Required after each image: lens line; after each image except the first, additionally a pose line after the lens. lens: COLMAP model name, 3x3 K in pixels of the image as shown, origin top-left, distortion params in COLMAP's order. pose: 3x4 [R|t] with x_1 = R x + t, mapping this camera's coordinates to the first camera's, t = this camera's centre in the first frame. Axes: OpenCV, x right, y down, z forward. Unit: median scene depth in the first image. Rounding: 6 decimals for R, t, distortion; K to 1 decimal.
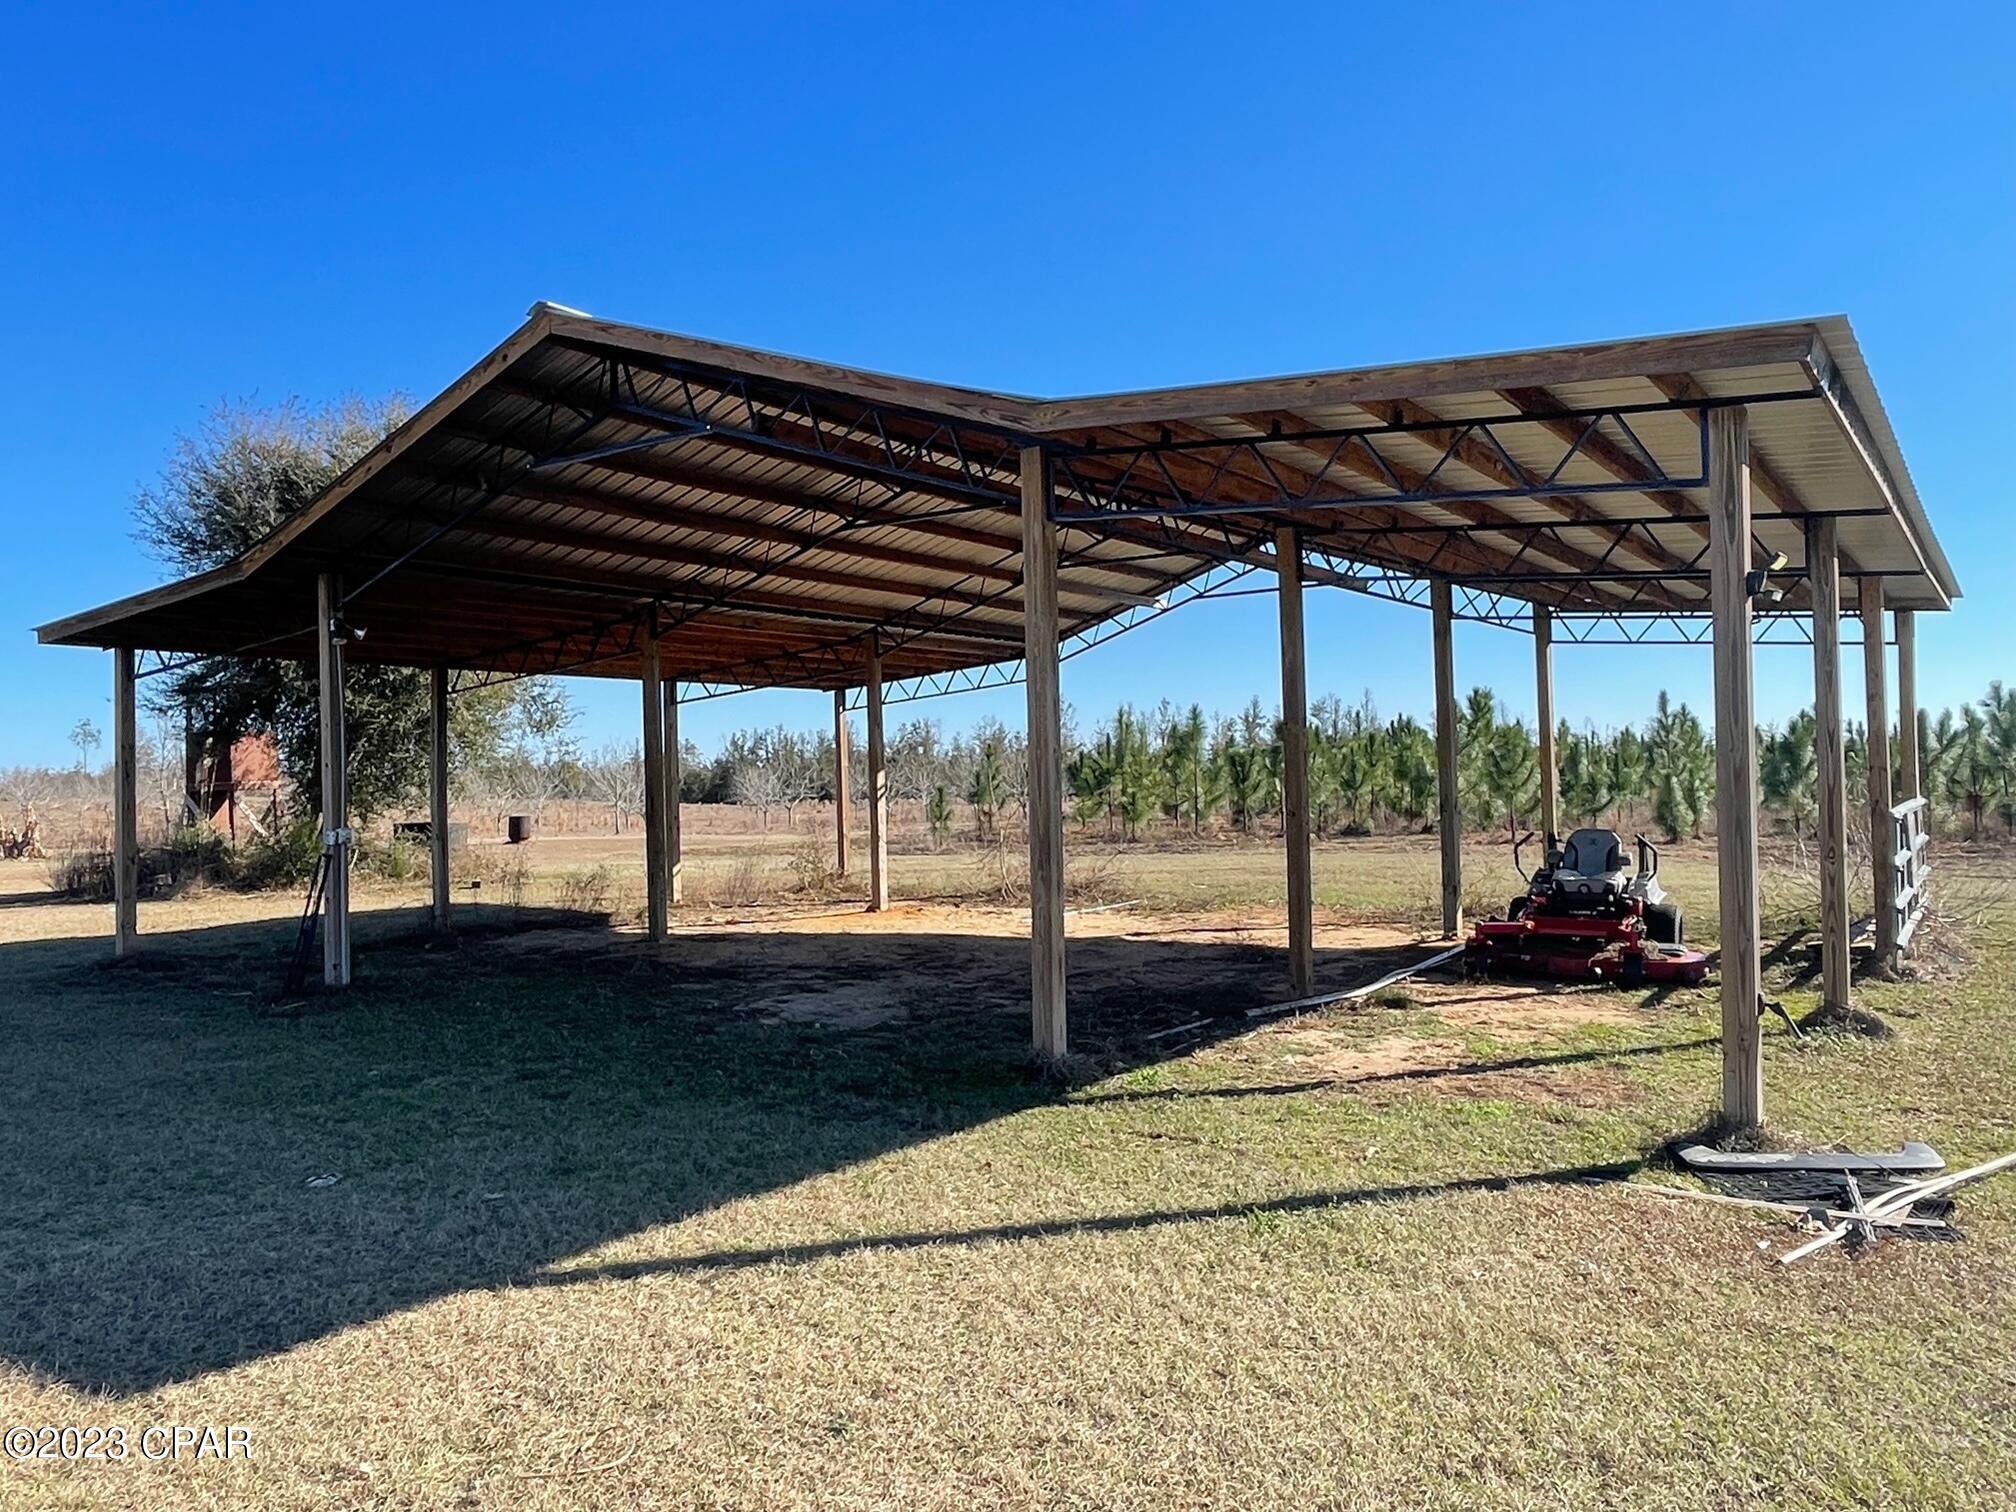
lens RADIAL K [[1532.5, 0, 1006.1], [0, 1532.5, 747.5], [0, 0, 1]] dist [0.000418, 0.006814]
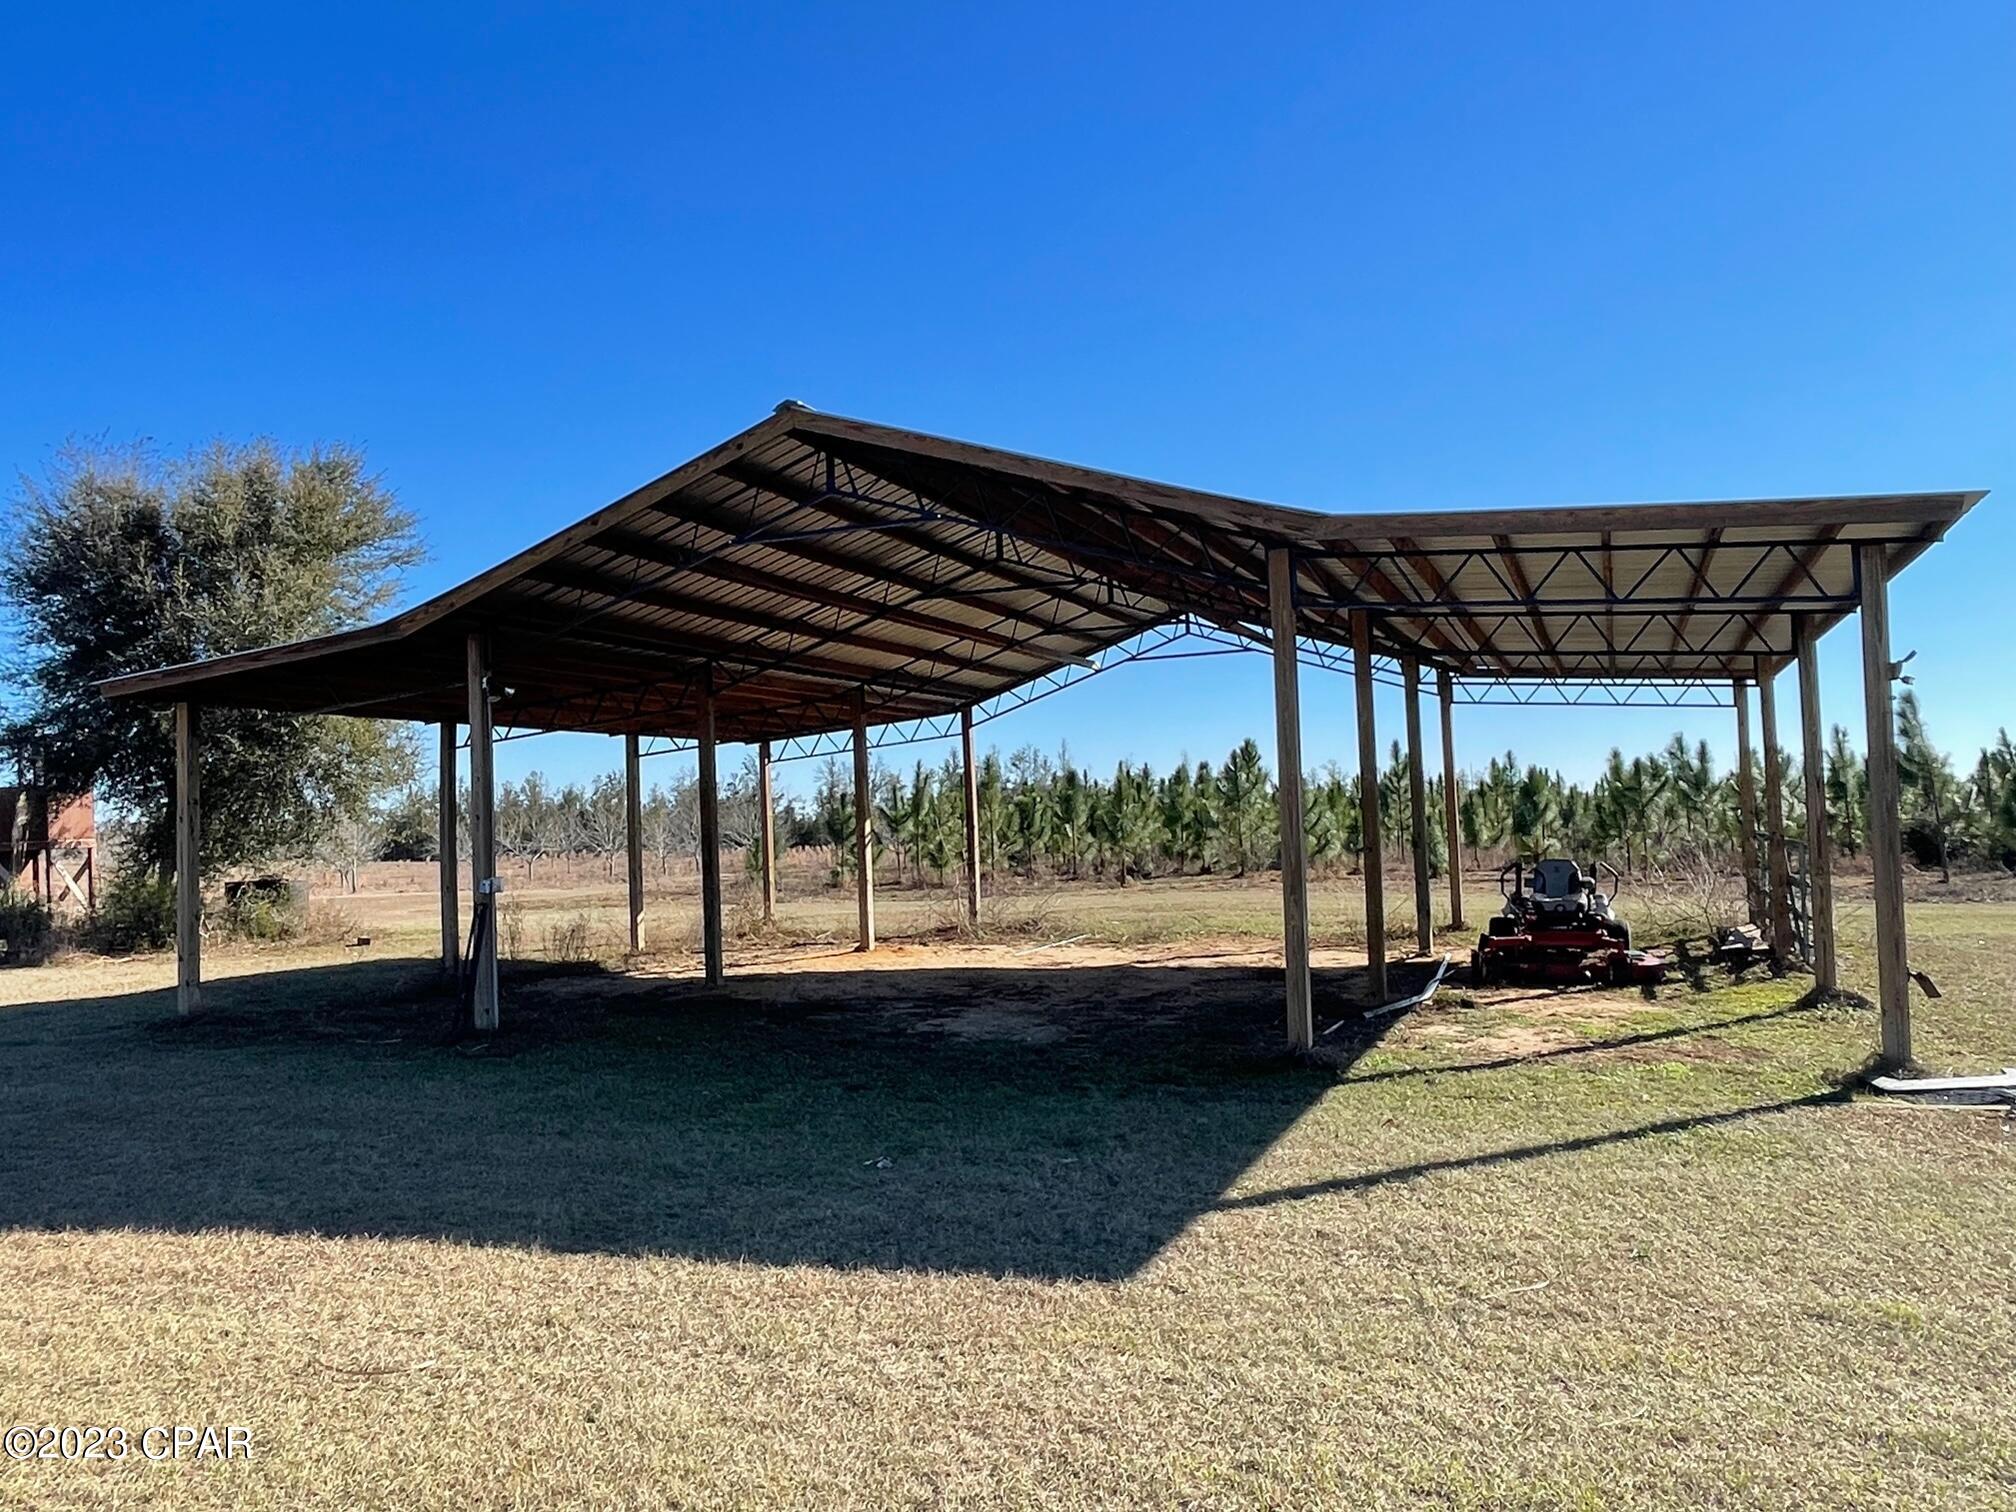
lens RADIAL K [[1532.5, 0, 1008.0], [0, 1532.5, 762.0], [0, 0, 1]] dist [0.000418, 0.006814]
pose [[0.976386, -0.002746, 0.216017, -0.259448], [0.007765, 0.999719, -0.022392, -0.000229], [-0.215895, 0.023541, 0.976133, -0.080425]]
